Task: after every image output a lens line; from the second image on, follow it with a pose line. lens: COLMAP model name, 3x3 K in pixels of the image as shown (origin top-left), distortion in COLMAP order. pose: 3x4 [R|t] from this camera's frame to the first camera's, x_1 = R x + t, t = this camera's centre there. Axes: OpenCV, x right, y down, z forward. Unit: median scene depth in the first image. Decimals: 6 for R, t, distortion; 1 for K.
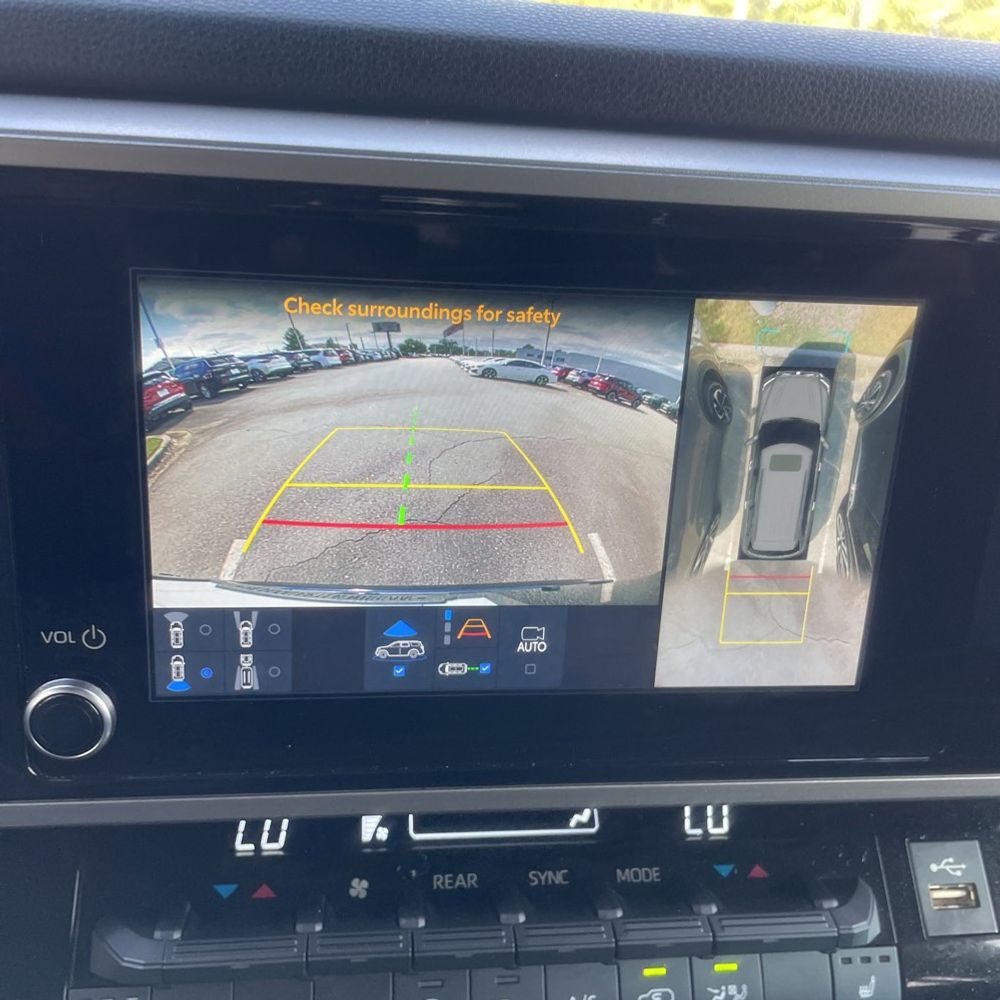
lens RADIAL K [[1037.8, 0, 521.0], [0, 1037.8, 455.4], [0, 0, 1]] dist [0.141583, -0.285361]
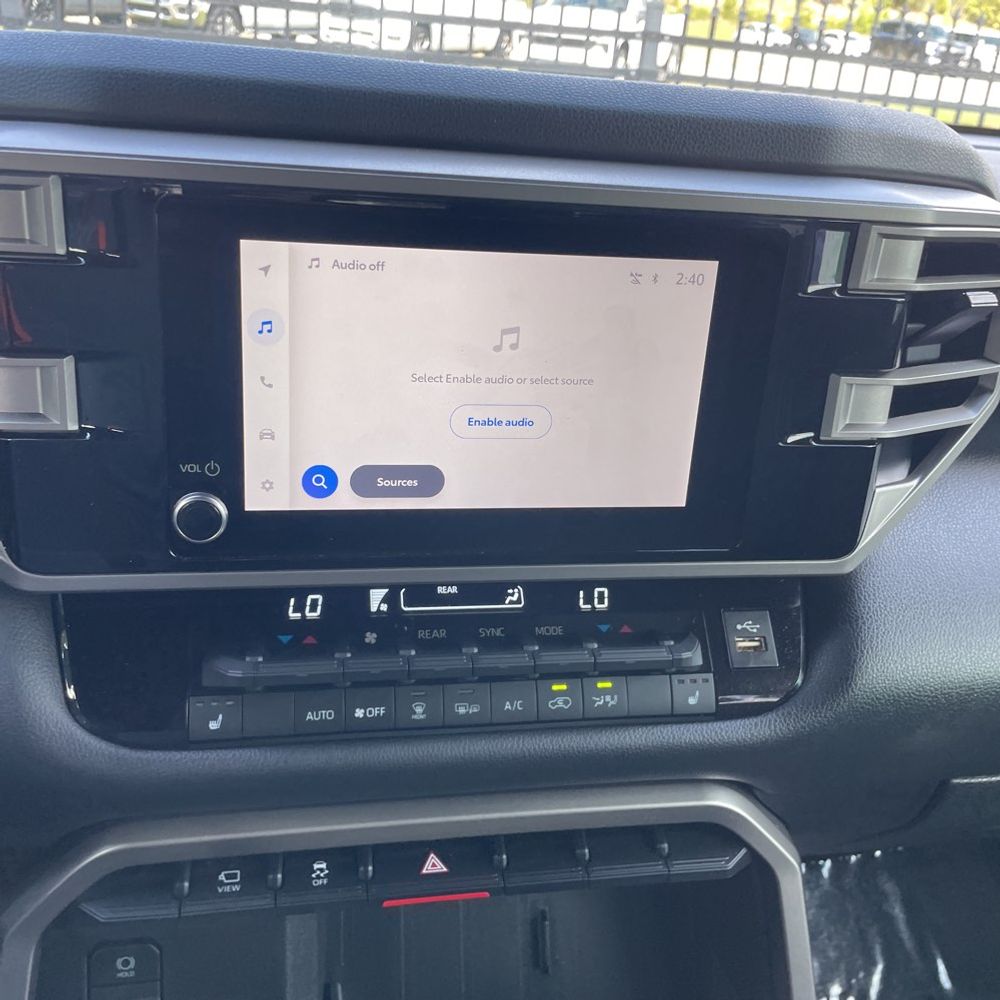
lens RADIAL K [[1037.8, 0, 521.0], [0, 1037.8, 455.4], [0, 0, 1]] dist [0.141583, -0.285361]
pose [[0.997698, -0.008132, 0.067324, -0.032907], [0.004277, 0.998353, 0.057217, 0.052025], [-0.067679, -0.056798, 0.996089, -0.533763]]
